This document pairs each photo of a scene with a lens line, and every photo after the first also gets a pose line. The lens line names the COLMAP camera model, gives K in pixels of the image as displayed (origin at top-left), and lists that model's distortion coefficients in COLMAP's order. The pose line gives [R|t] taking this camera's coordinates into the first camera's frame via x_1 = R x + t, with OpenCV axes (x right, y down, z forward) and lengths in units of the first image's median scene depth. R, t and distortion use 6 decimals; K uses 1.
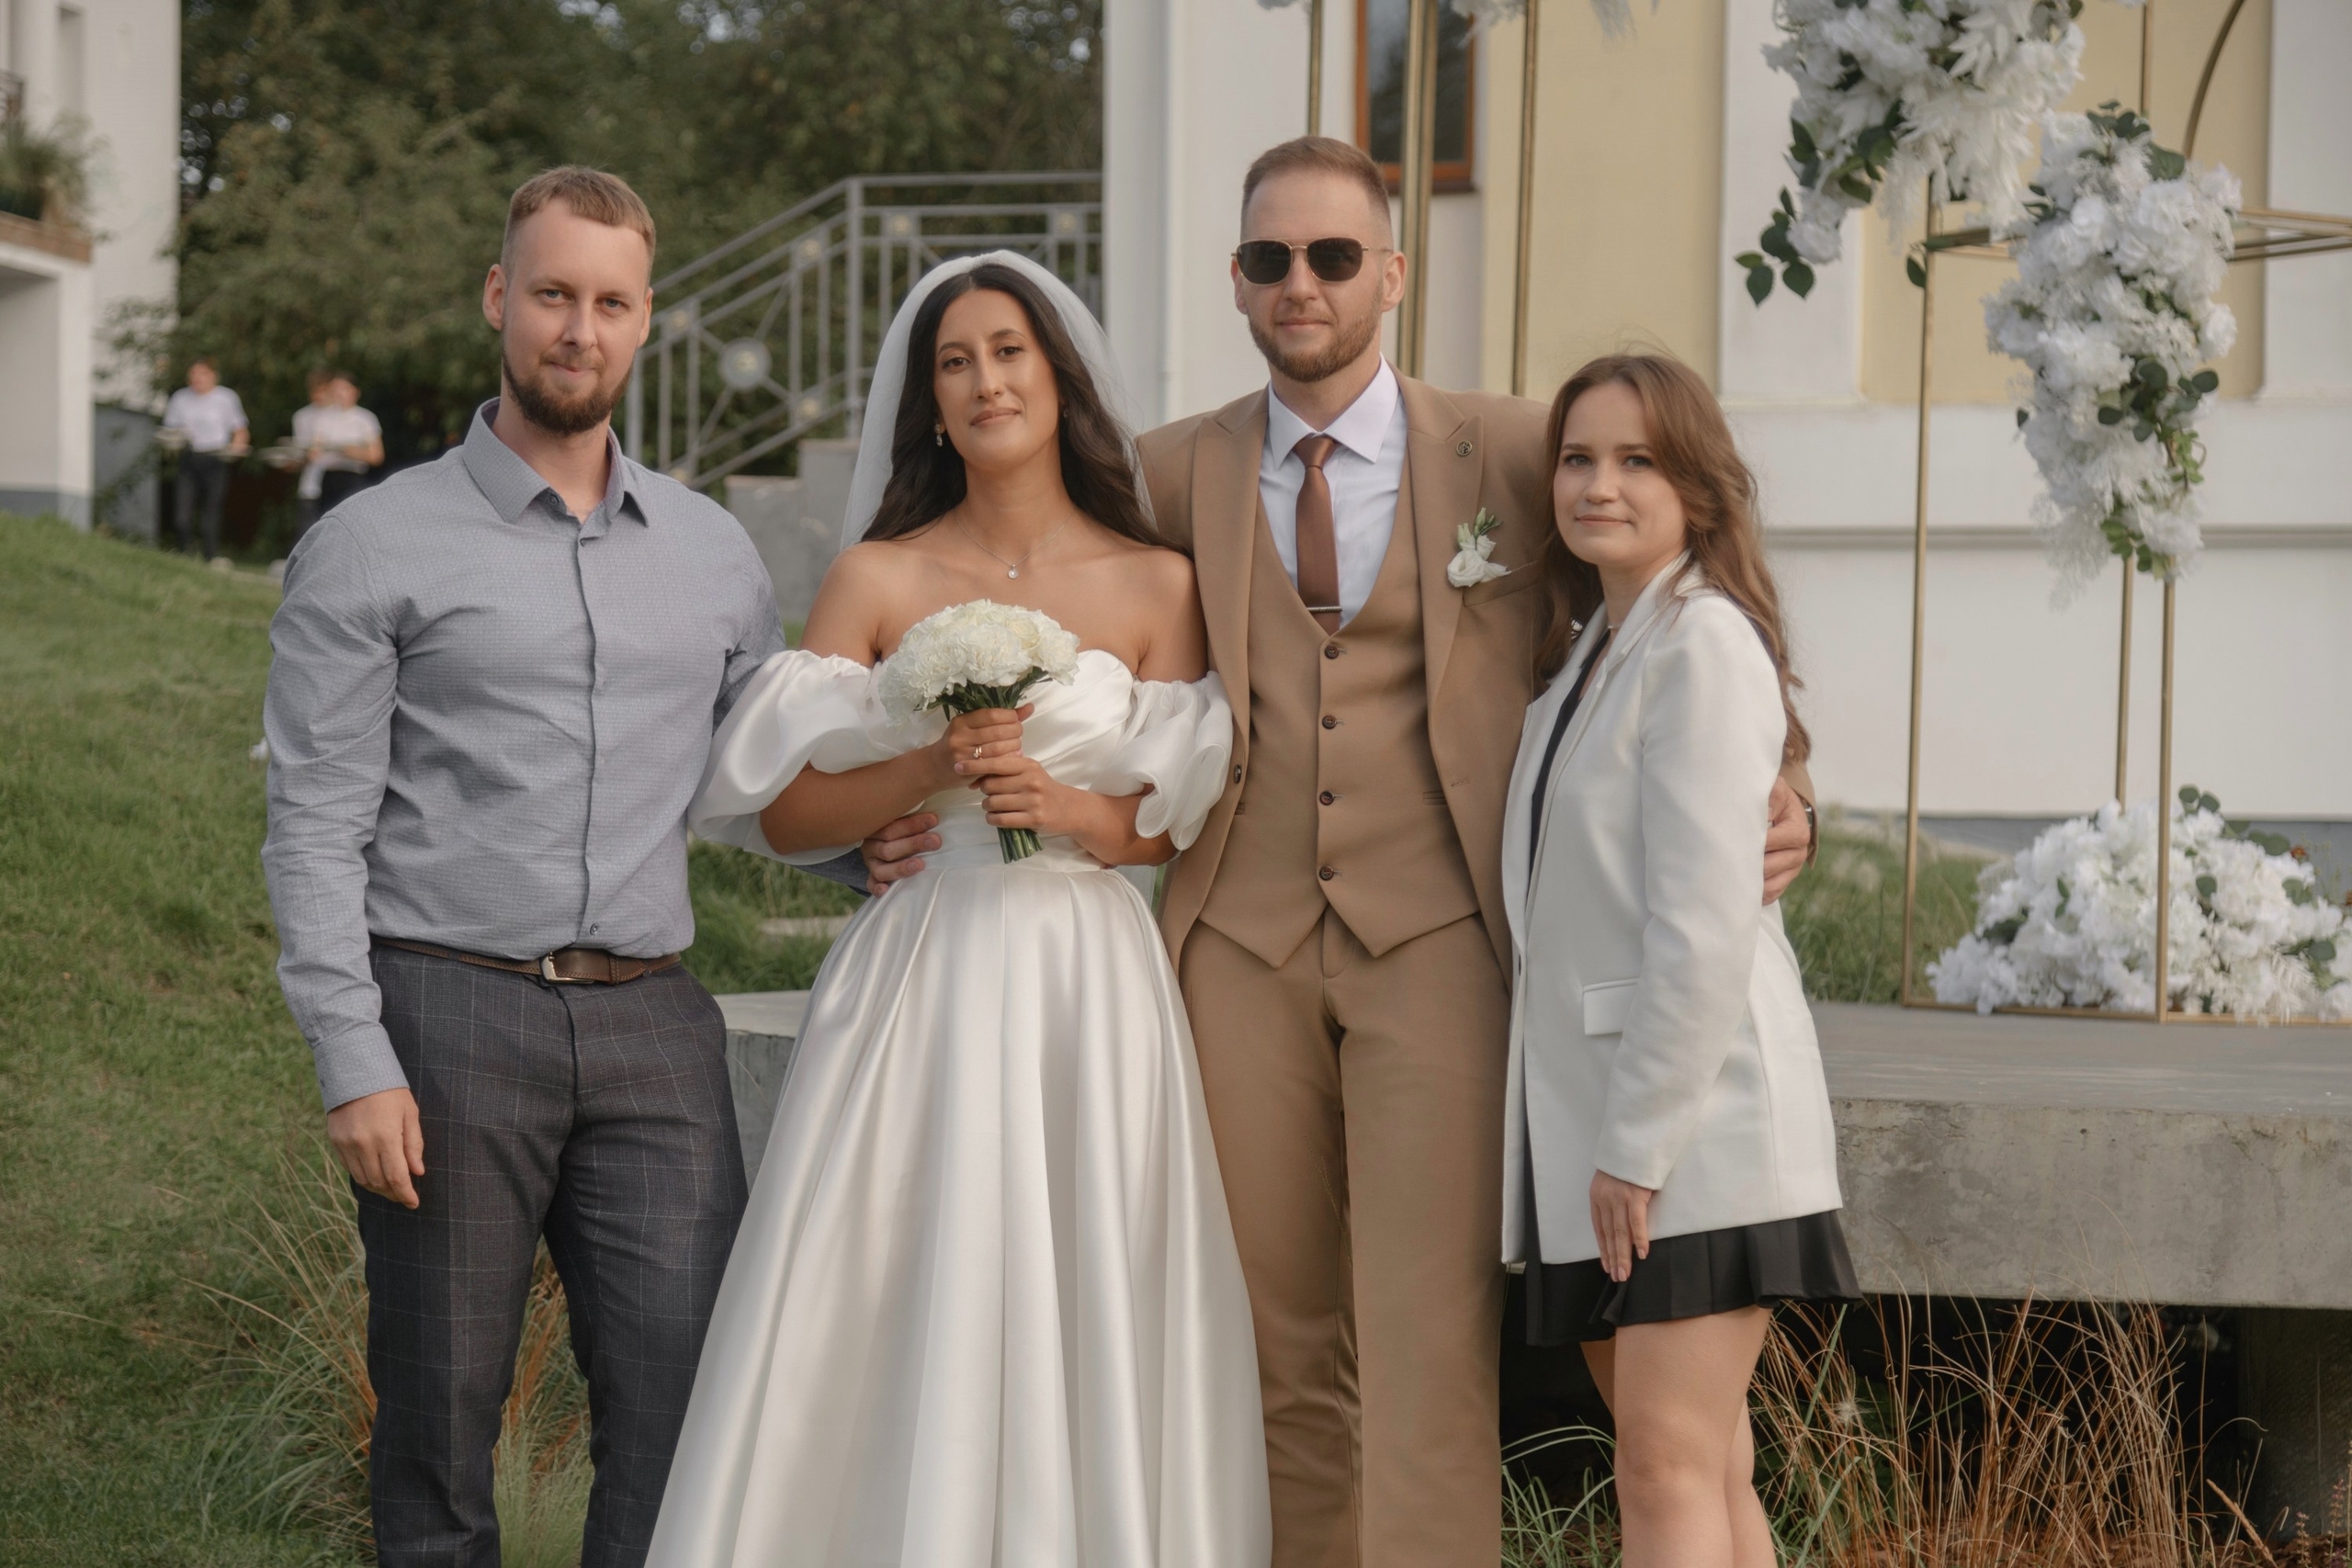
lens RADIAL K [[5372.5, 0, 1188.2], [0, 5372.5, 774.1], [0, 0, 1]] dist [0.213776, 0.000000]
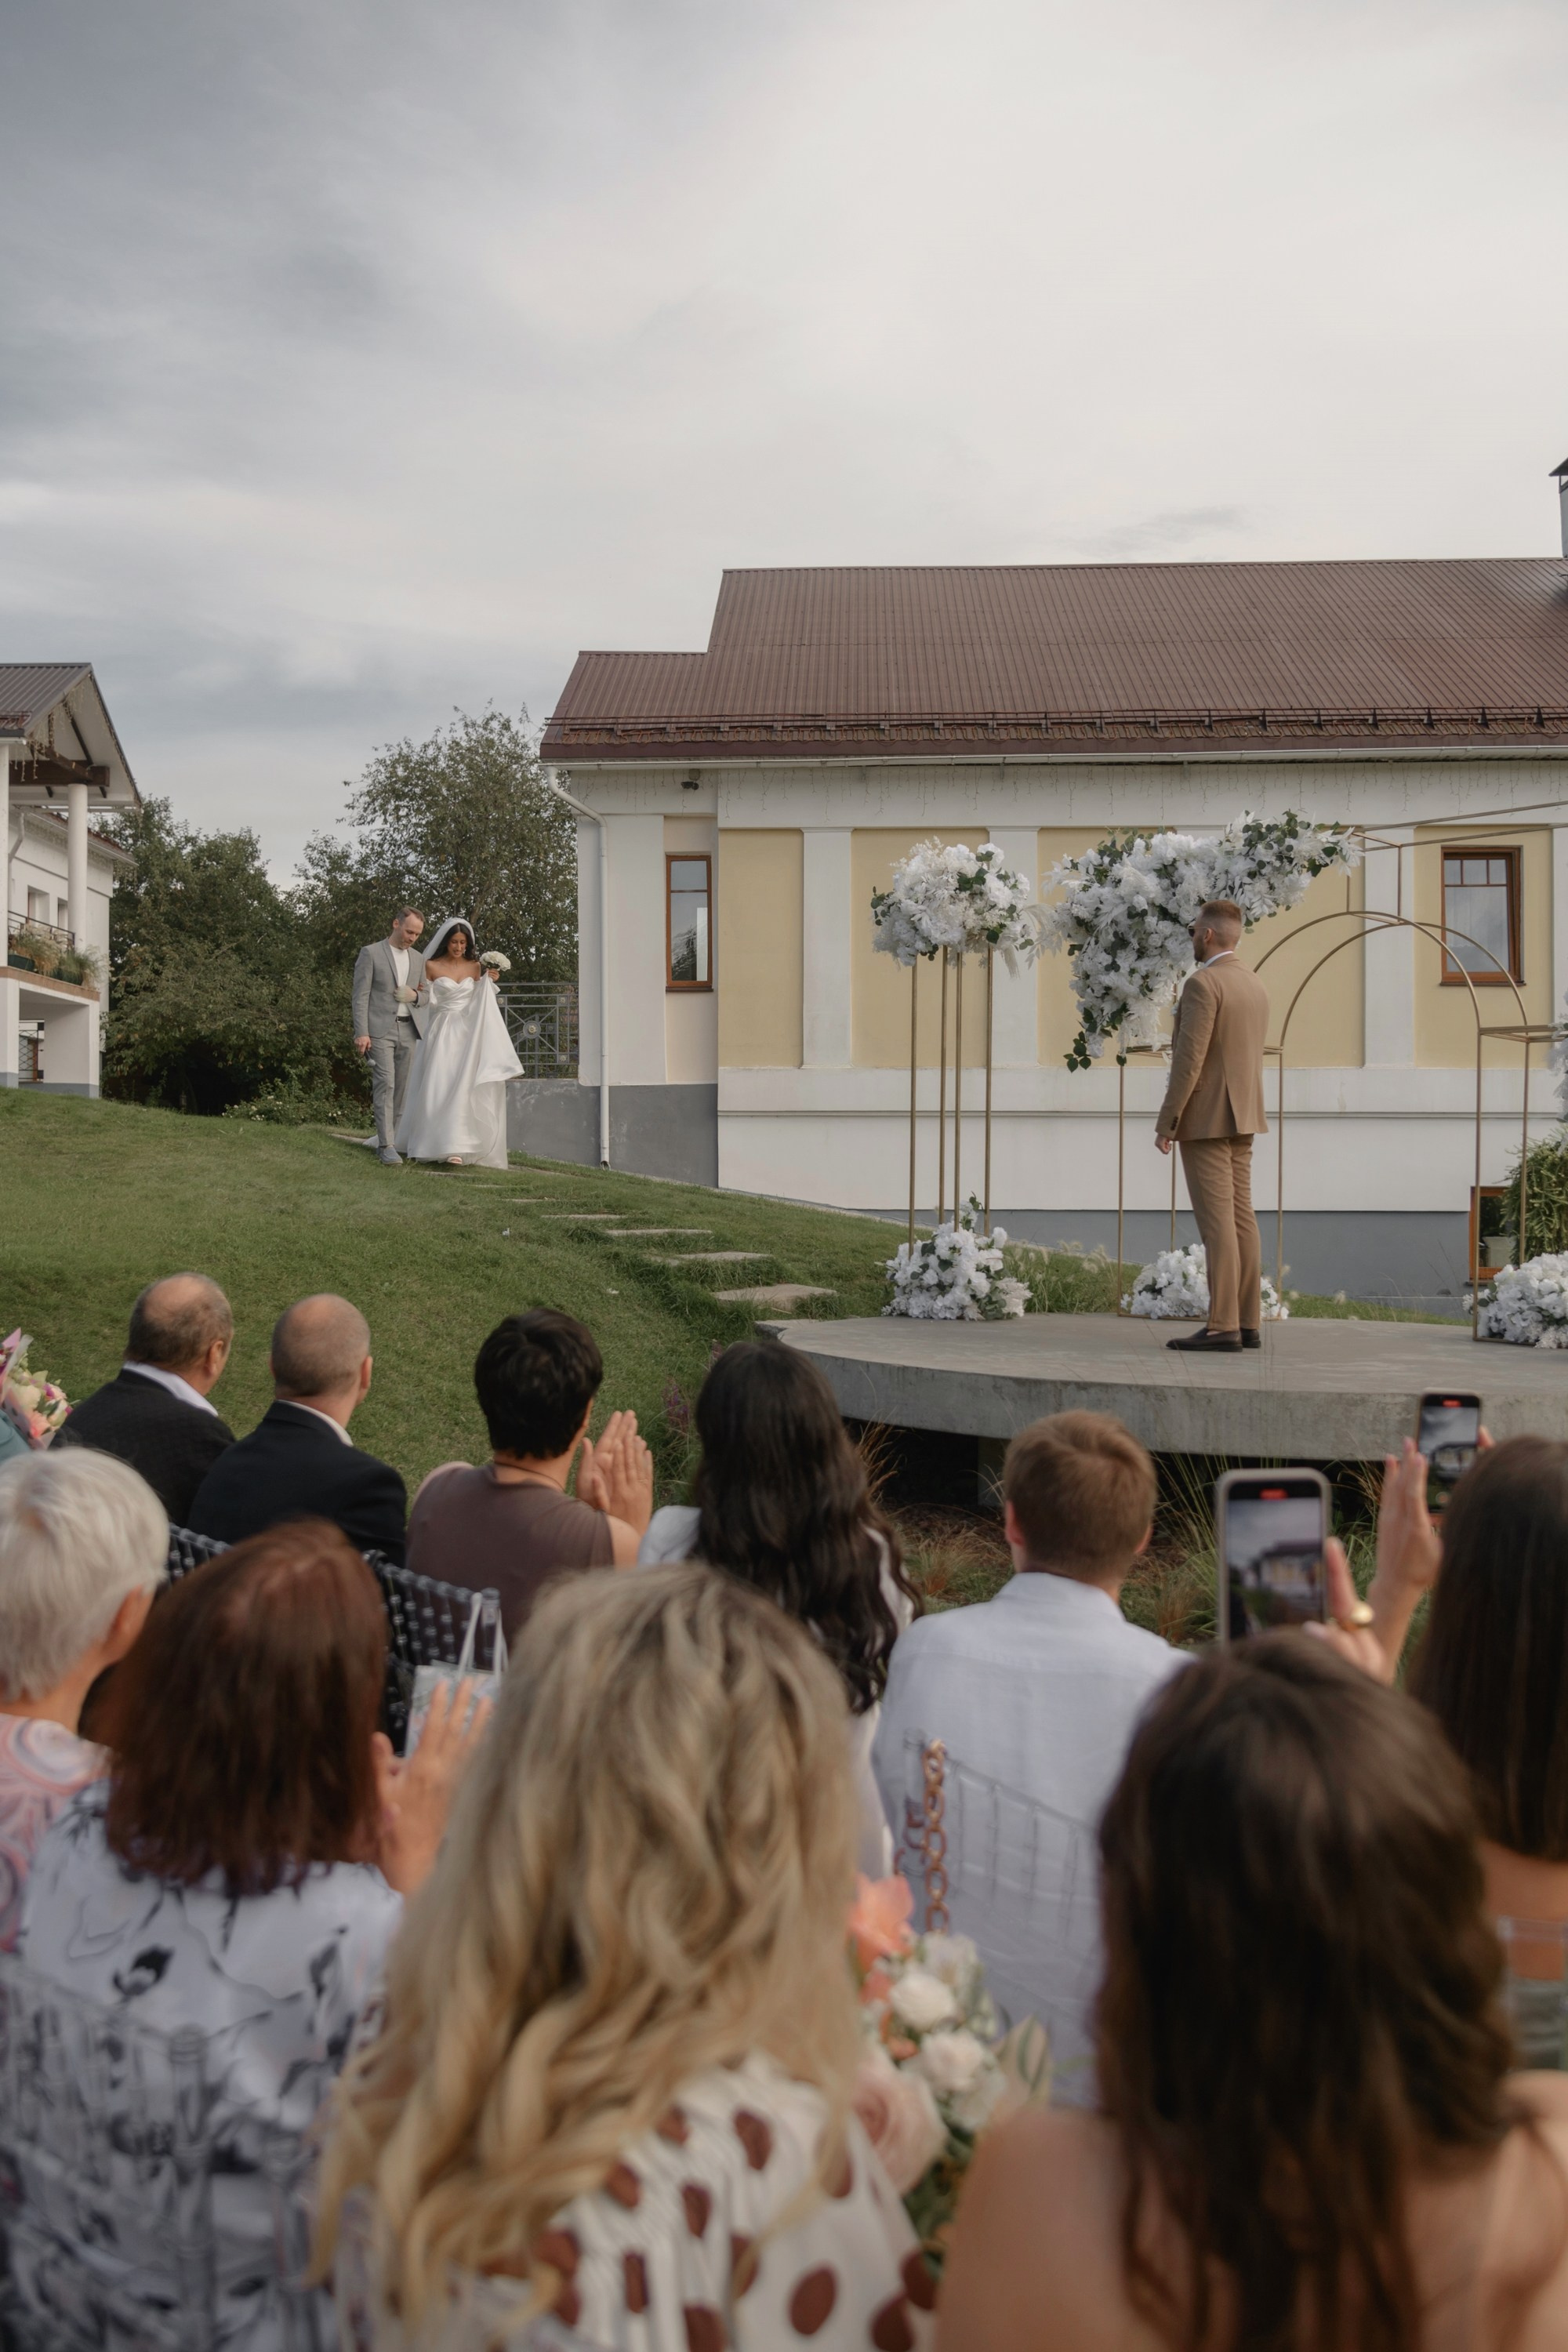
lens RADIAL K [[1876.9, 0, 776.7], [0, 1876.9, 1160.5], [0, 0, 1]] dist [-0.008264, -0.000378]
pose [[0.977888, -0.012757, 0.208739, -0.257500], [0.012597, 0.999918, 0.002097, -0.044768], [-0.208749, 0.000579, 0.977969, 0.062134]]
